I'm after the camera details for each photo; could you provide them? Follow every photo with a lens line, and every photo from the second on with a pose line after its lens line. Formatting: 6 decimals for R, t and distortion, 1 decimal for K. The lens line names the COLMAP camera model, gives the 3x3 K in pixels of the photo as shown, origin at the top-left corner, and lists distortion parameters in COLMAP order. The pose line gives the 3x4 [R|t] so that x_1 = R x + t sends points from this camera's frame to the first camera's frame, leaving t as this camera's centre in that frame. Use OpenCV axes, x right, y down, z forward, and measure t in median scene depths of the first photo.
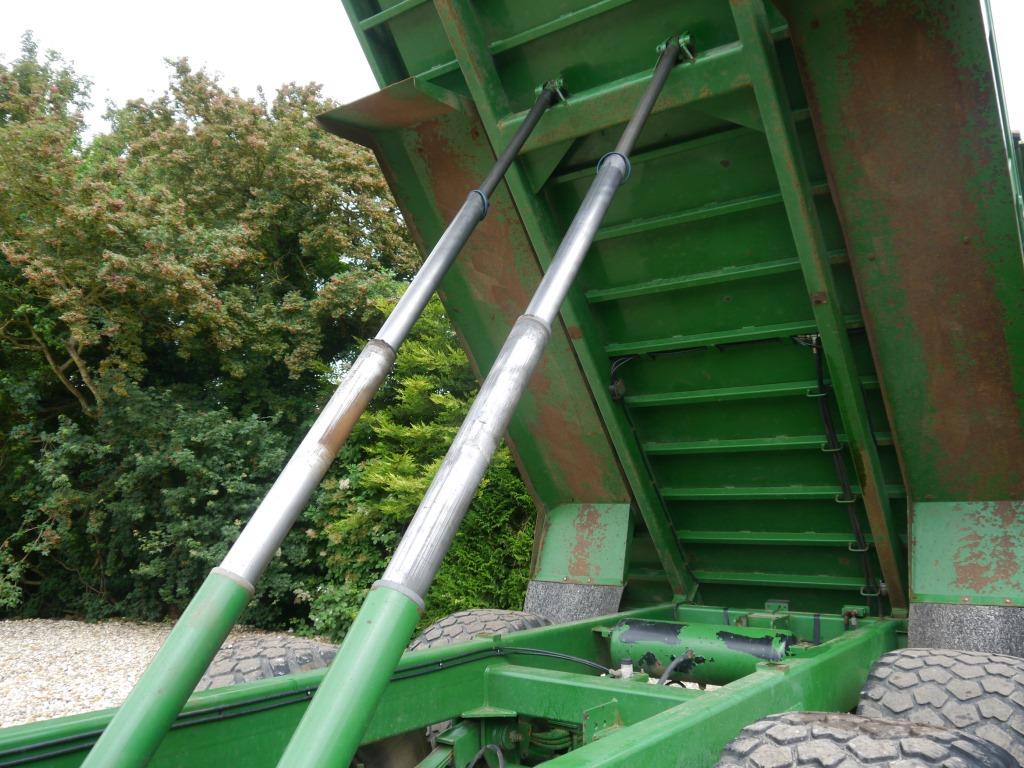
lens RADIAL K [[855.1, 0, 512.0], [0, 855.1, 384.0], [0, 0, 1]] dist [-0.005226, -0.002387]
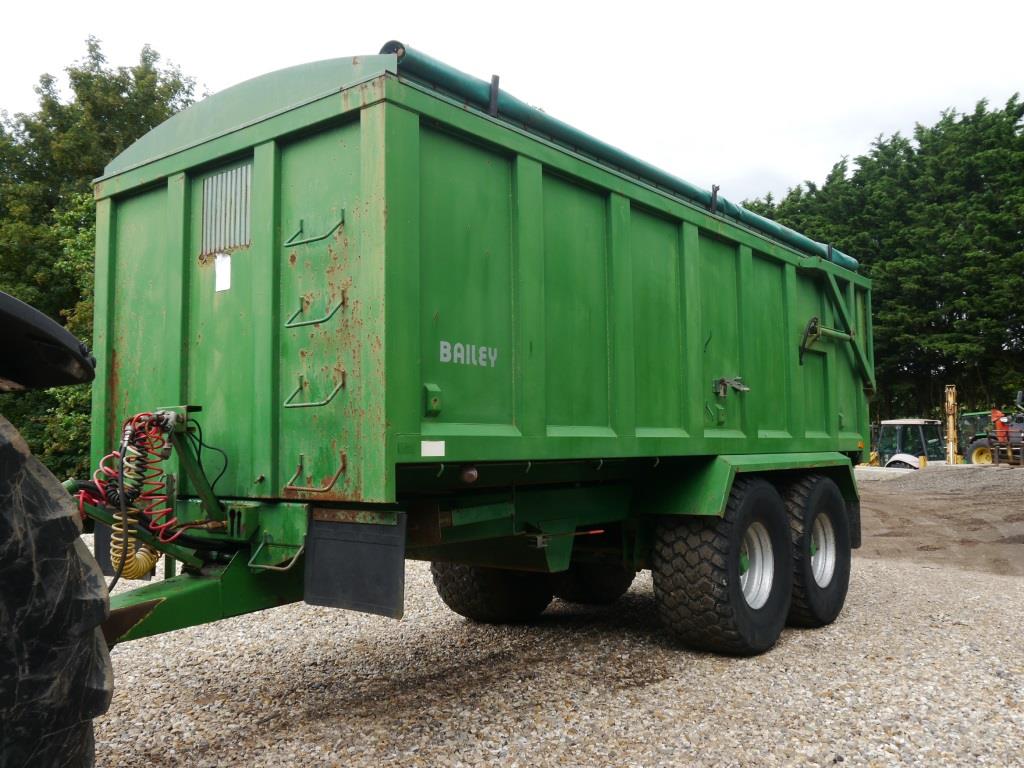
lens RADIAL K [[899.3, 0, 514.2], [0, 899.3, 369.7], [0, 0, 1]] dist [0.012612, 0.005997]
pose [[0.999582, -0.016221, -0.023938, -0.056010], [0.017414, 0.998573, 0.050494, -0.027107], [0.023085, -0.050890, 0.998437, -0.406817]]
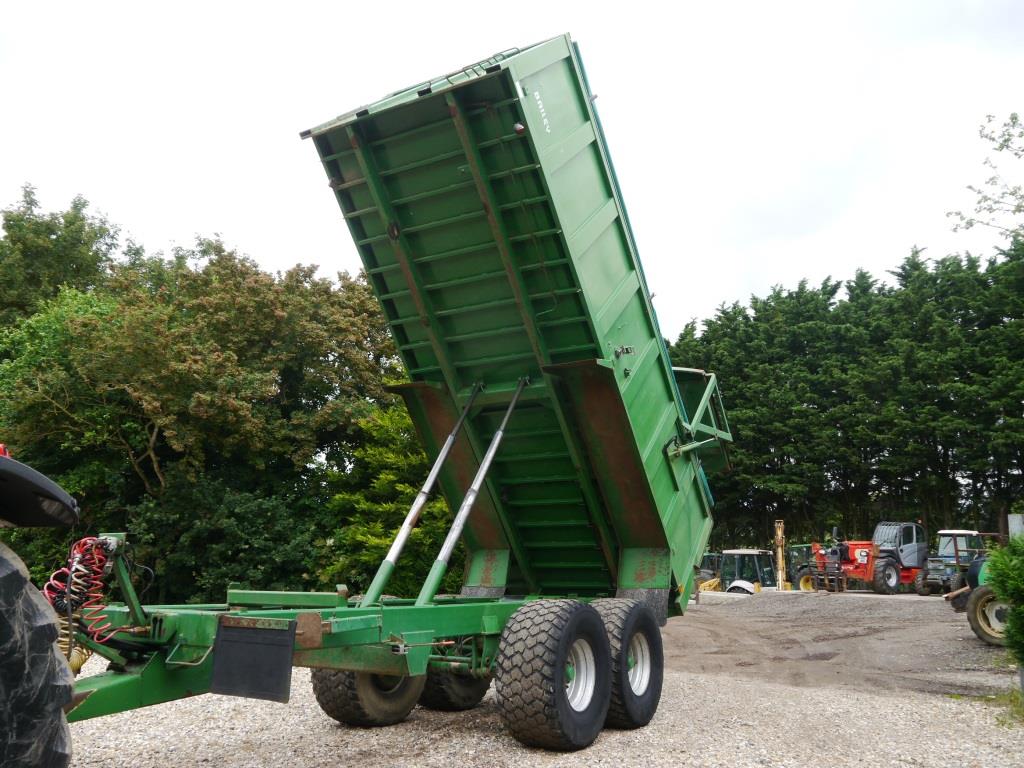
lens RADIAL K [[855.1, 0, 512.0], [0, 855.1, 384.0], [0, 0, 1]] dist [-0.005226, -0.002387]
pose [[0.994741, 0.025798, 0.099116, -0.039003], [-0.018416, 0.997037, -0.074691, -0.055093], [-0.100749, 0.072472, 0.992269, -0.556670]]
